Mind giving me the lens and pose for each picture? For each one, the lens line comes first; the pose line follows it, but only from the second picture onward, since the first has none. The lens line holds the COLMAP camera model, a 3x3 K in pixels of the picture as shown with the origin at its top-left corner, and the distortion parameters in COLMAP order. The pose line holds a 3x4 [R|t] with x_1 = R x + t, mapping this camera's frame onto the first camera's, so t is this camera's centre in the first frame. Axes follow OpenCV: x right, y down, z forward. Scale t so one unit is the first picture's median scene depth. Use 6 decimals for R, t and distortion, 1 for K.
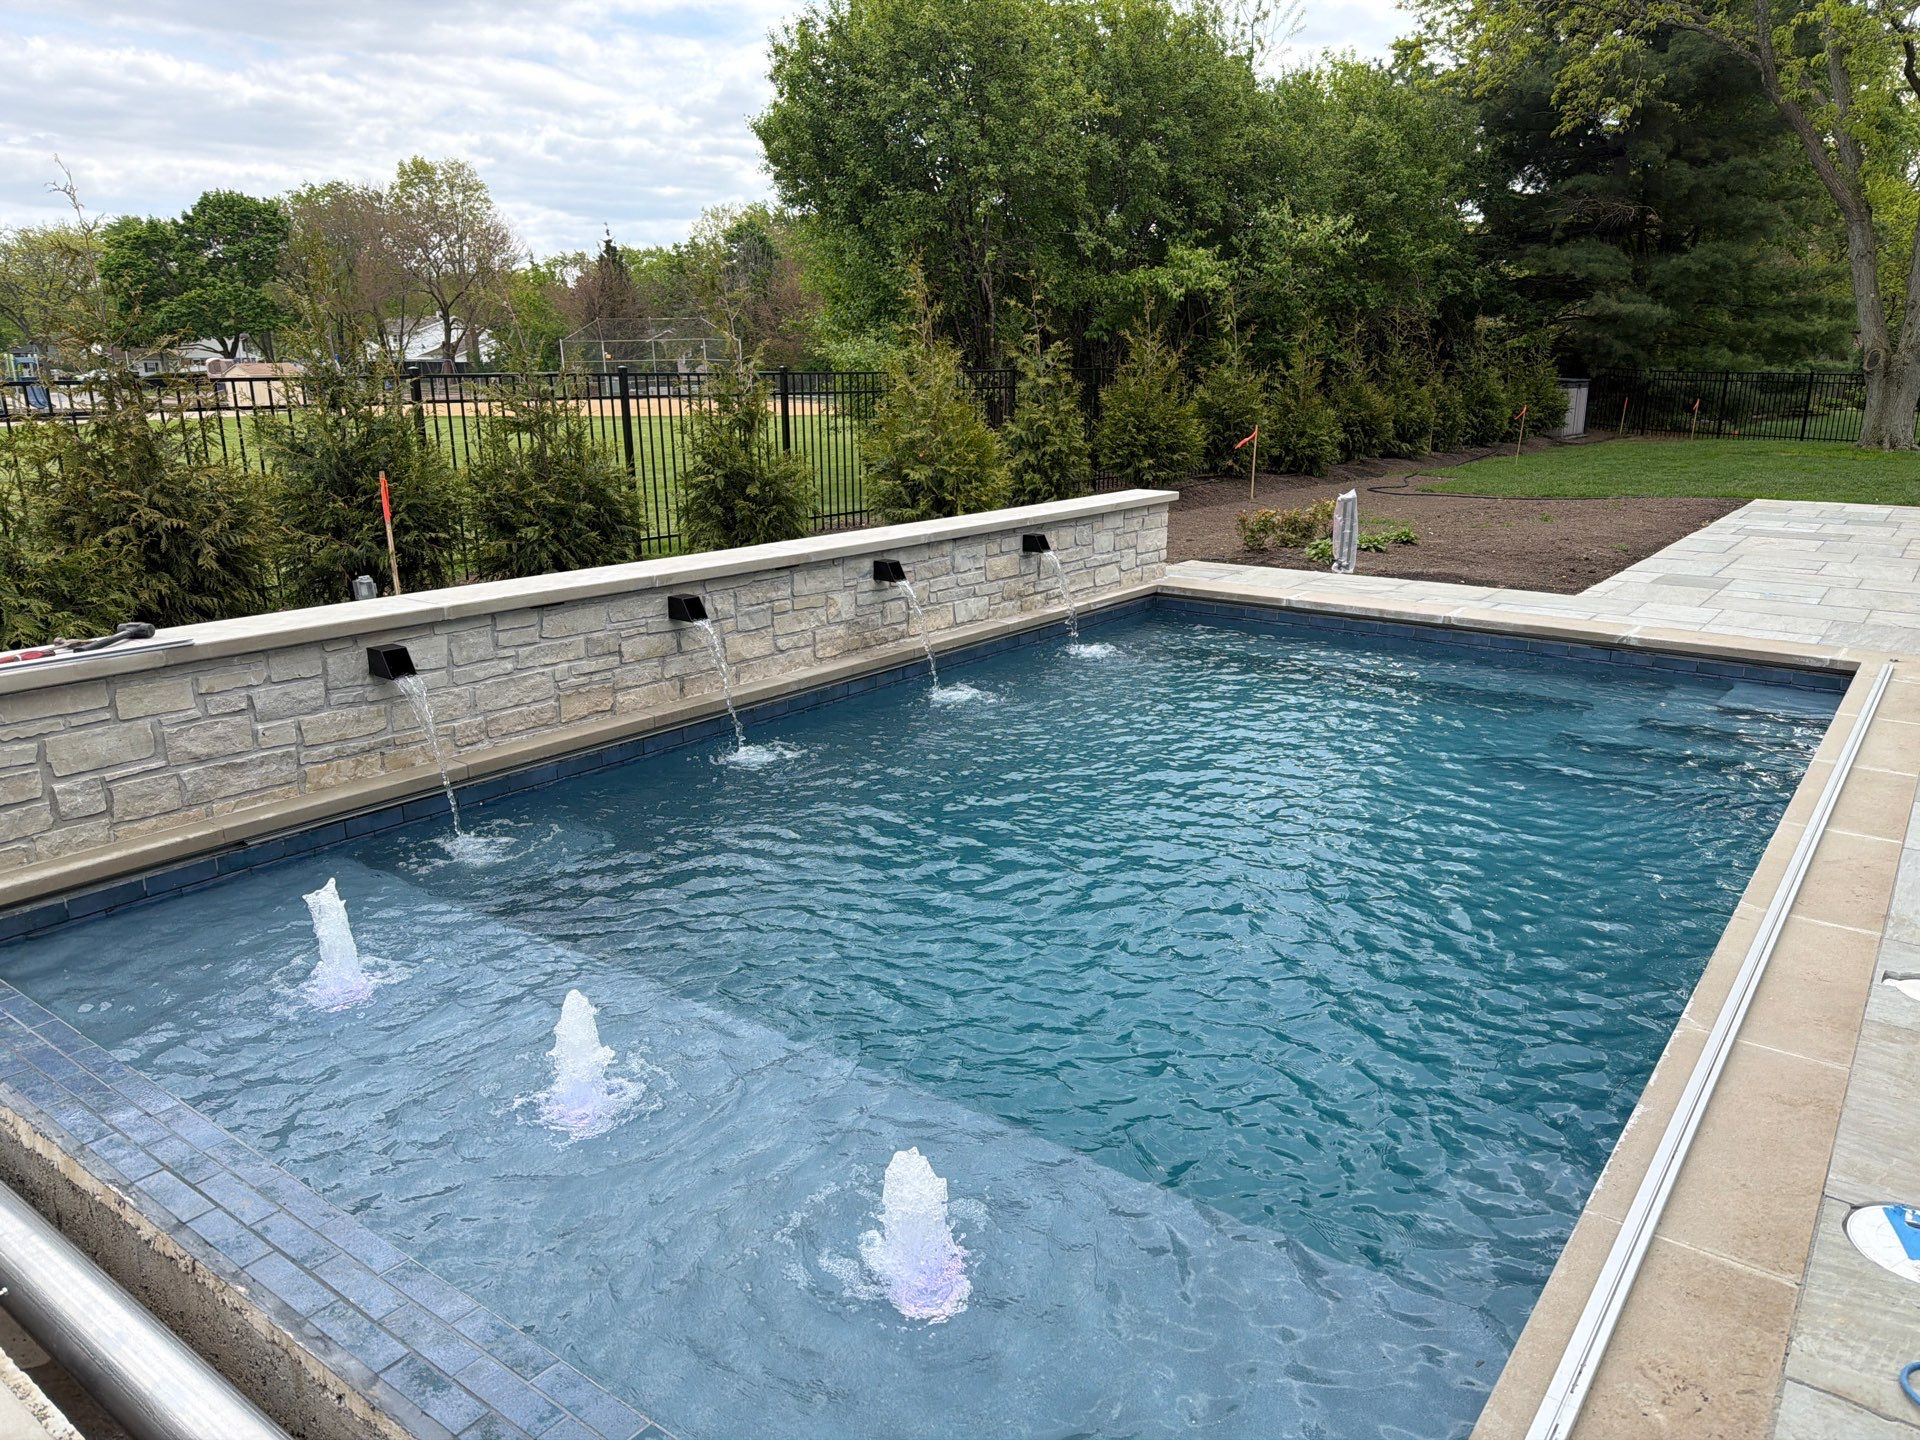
lens RADIAL K [[1330.7, 0, 973.5], [0, 1330.7, 742.8], [0, 0, 1]] dist [0.074156, -0.095433]
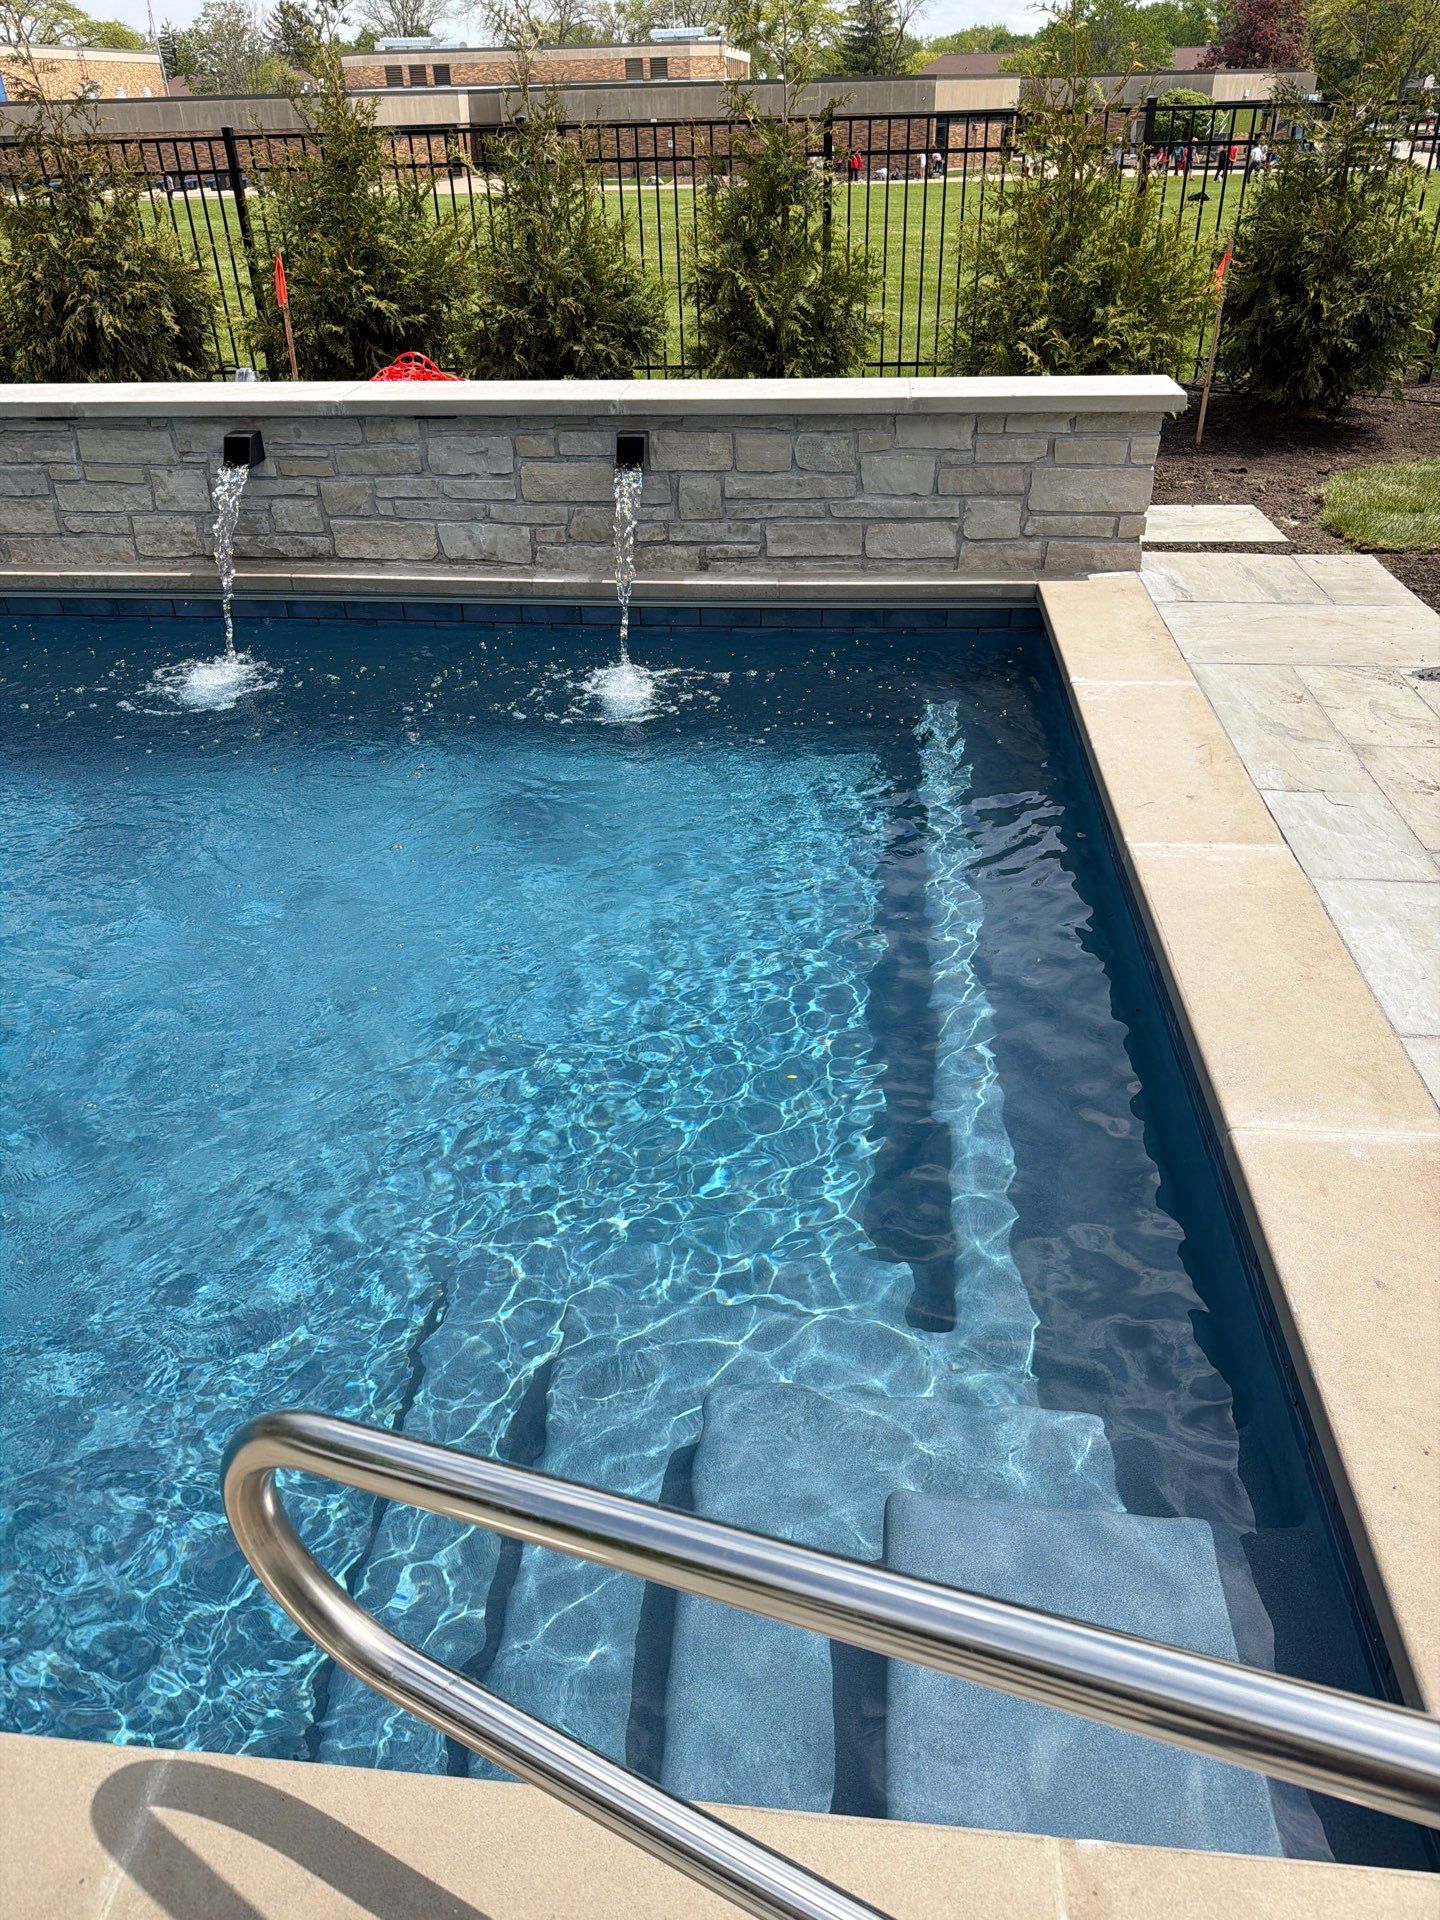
lens RADIAL K [[1357.2, 0, 716.5], [0, 1357.2, 963.1], [0, 0, 1]] dist [0.093037, -0.145556]
pose [[0.505856, 0.442532, -0.740456, 0.382841], [-0.212982, 0.895880, 0.389919, -0.121990], [0.835912, -0.039540, 0.547438, 0.451472]]
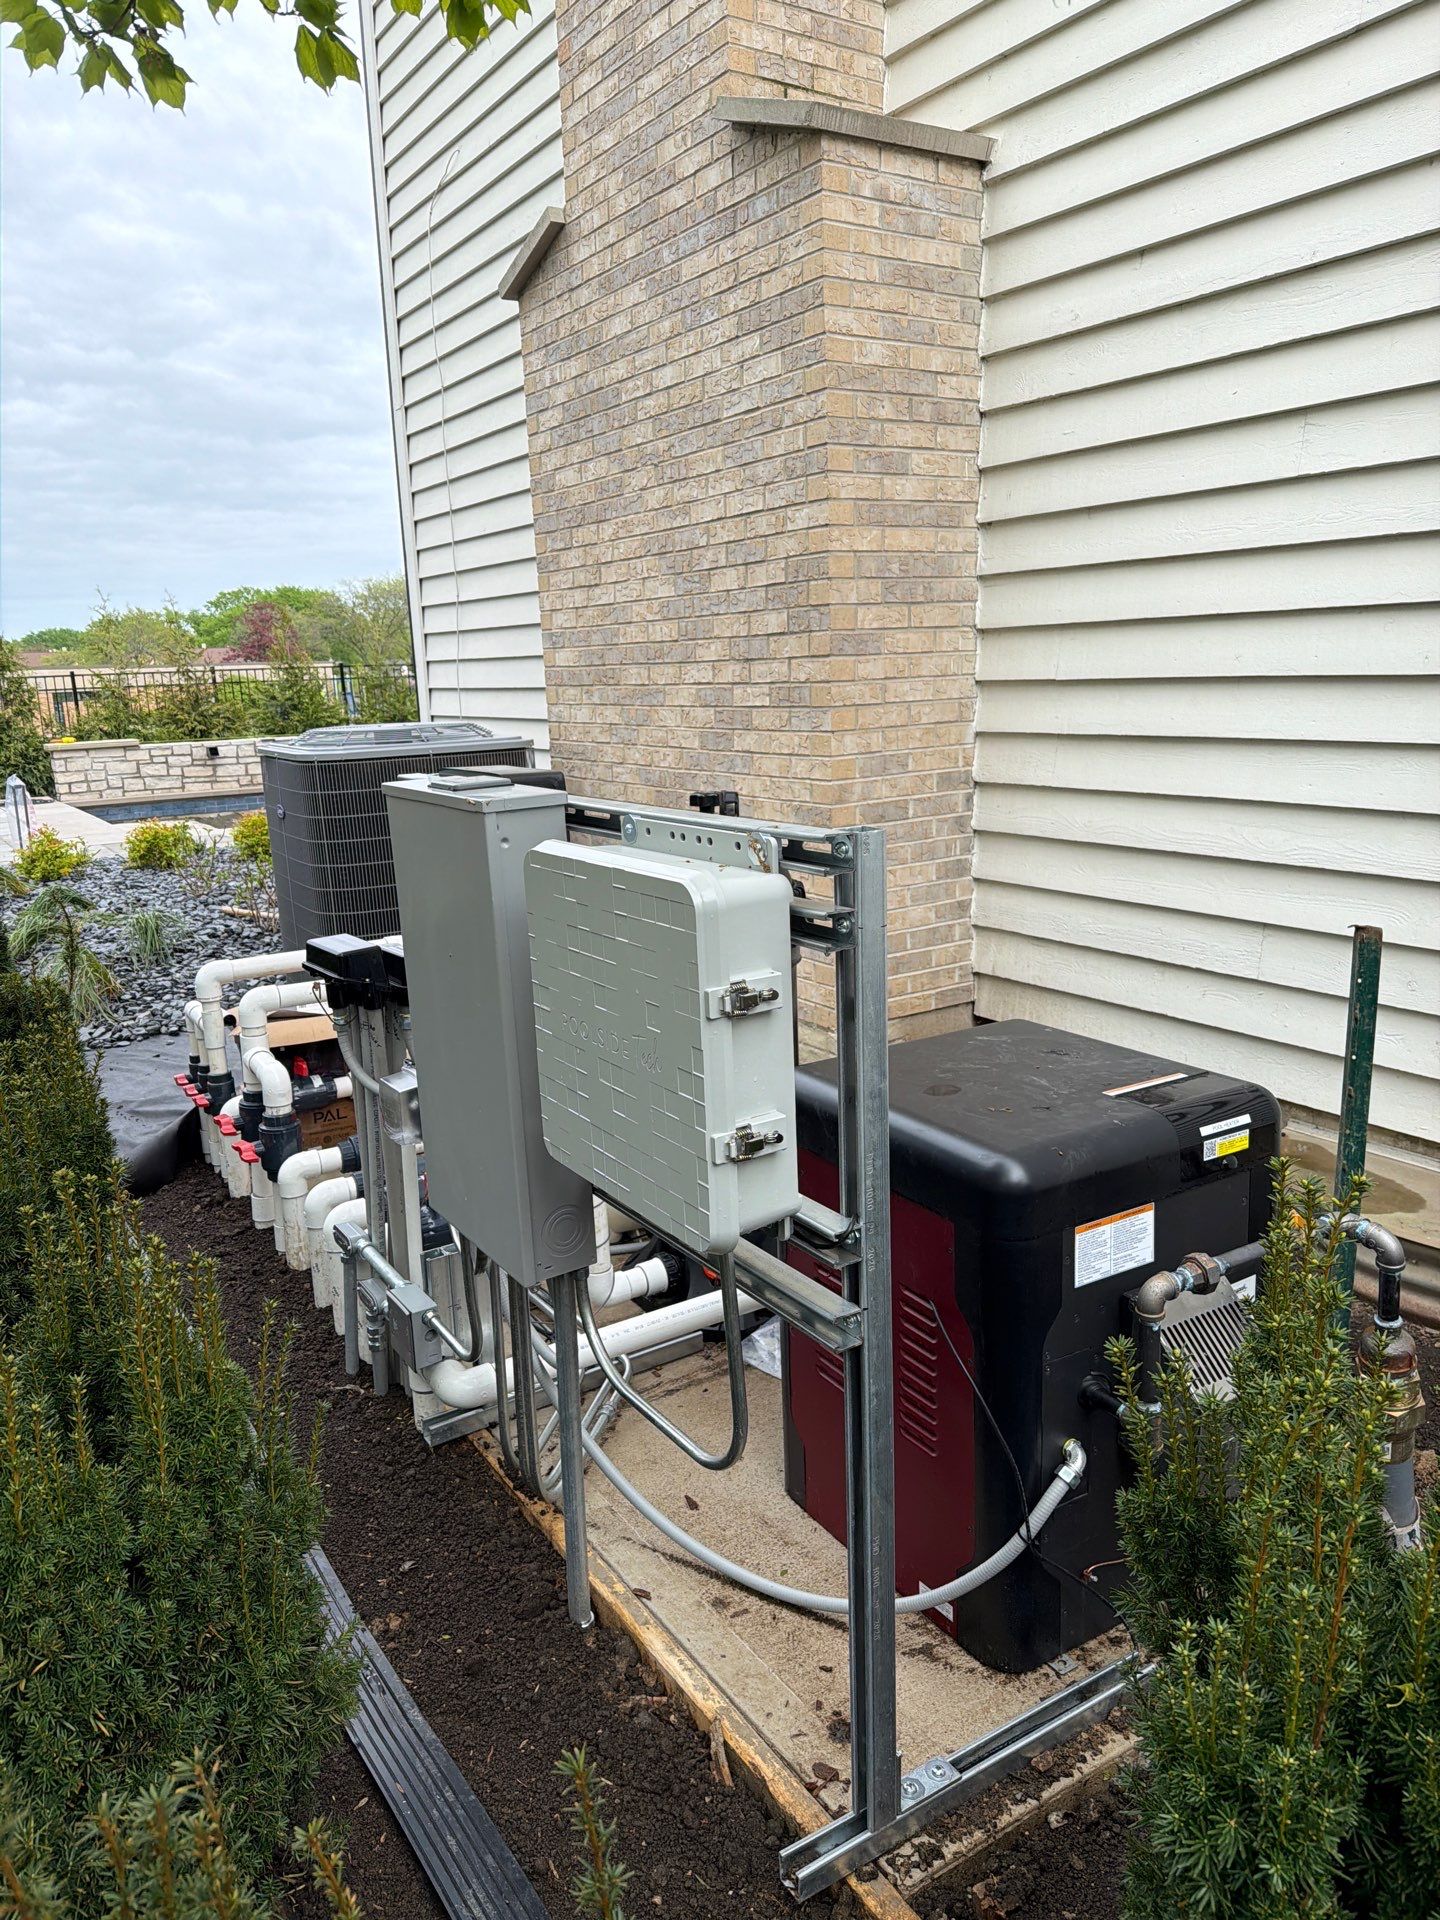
lens RADIAL K [[1337.7, 0, 712.9], [0, 1337.7, 1006.2], [0, 0, 1]] dist [0.040760, -0.007150]
pose [[0.929412, 0.048165, -0.365888, 0.700687], [-0.056734, 0.998309, -0.012698, 0.193855], [0.364657, 0.032560, 0.930572, -0.562187]]
